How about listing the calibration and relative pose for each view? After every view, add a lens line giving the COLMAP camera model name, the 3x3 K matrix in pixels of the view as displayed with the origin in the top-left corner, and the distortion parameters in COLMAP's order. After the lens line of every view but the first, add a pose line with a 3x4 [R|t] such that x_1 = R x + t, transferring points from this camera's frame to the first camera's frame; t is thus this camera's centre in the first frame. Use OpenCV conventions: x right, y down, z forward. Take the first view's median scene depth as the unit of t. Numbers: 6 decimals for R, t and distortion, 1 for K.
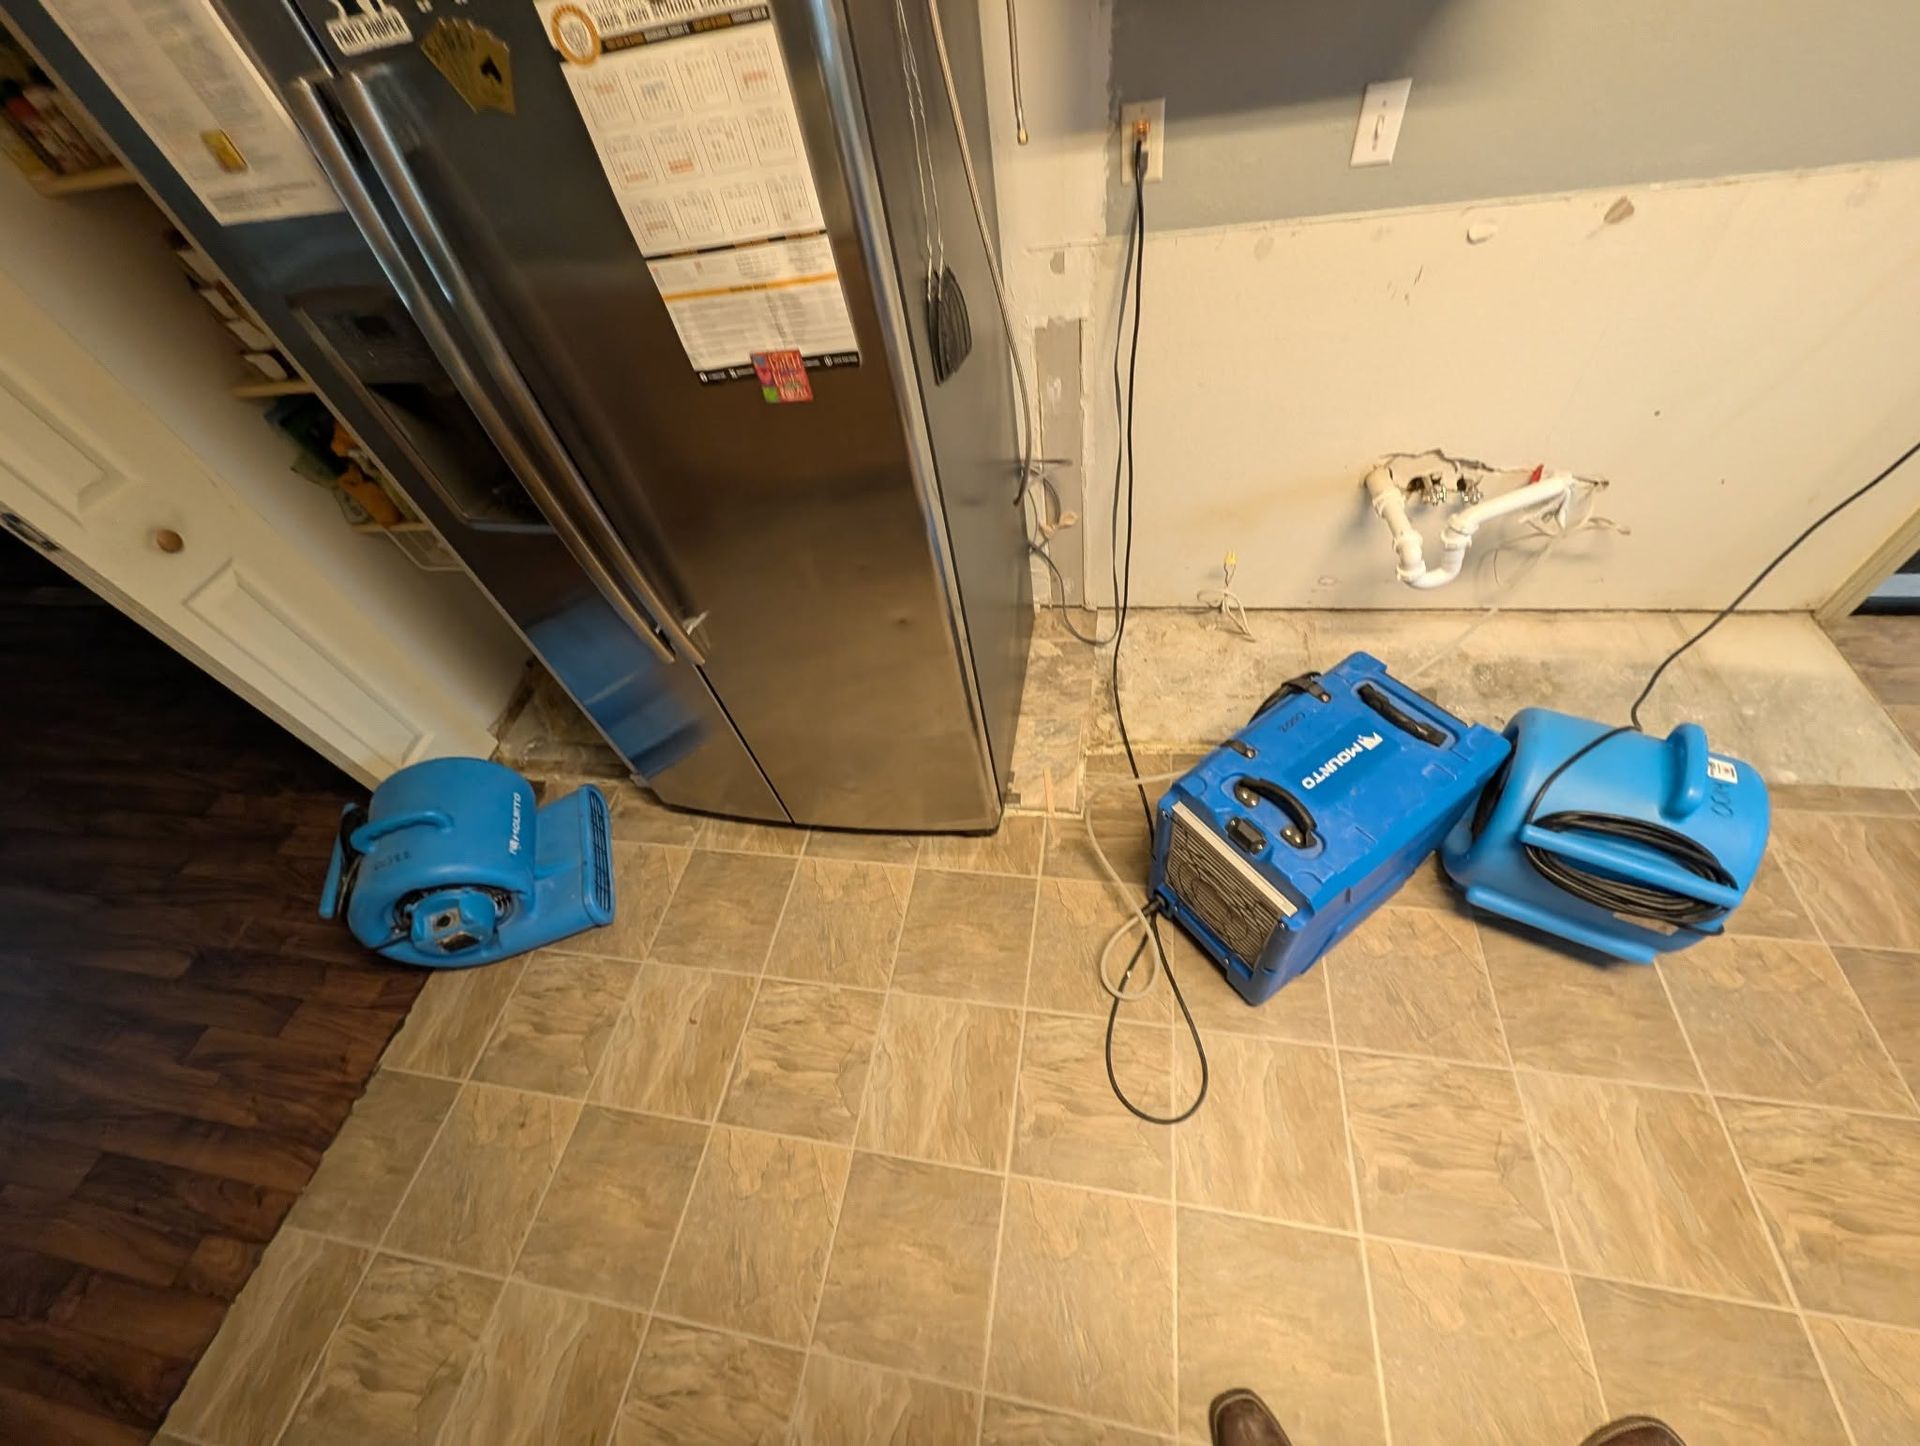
lens RADIAL K [[754.6, 0, 958.4], [0, 754.6, 724.4], [0, 0, 1]] dist [0.002632, 0.000264]
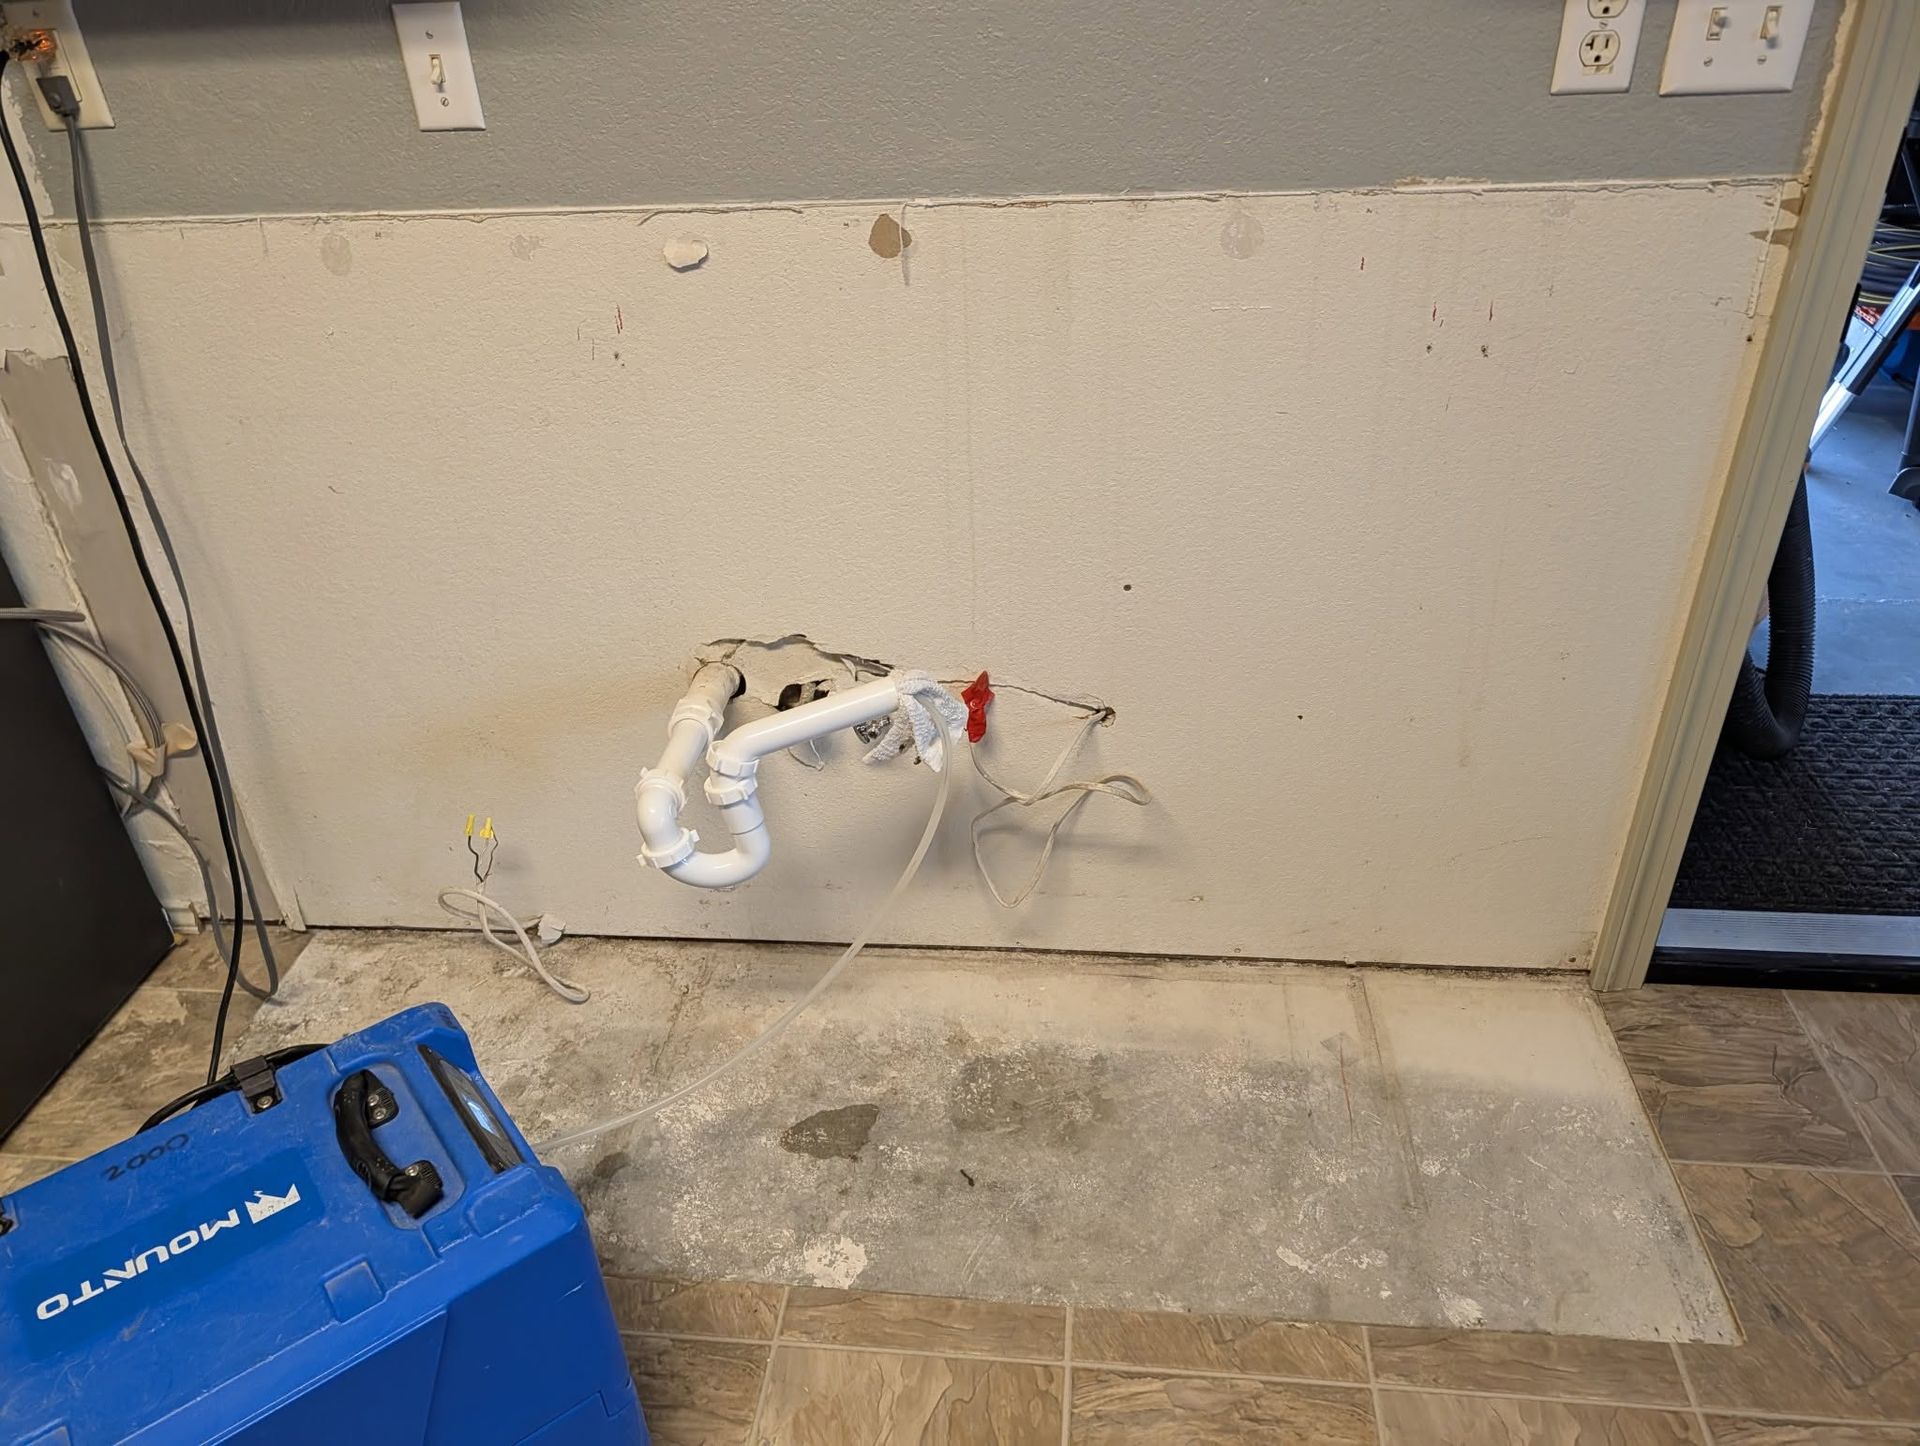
lens RADIAL K [[1396.7, 0, 960.2], [0, 1396.7, 722.7], [0, 0, 1]] dist [0.012252, -0.005388]
pose [[0.994306, 0.050617, 0.093775, 0.636944], [-0.016795, 0.943426, -0.331157, 0.016224], [-0.105232, 0.327697, 0.938904, 0.088316]]
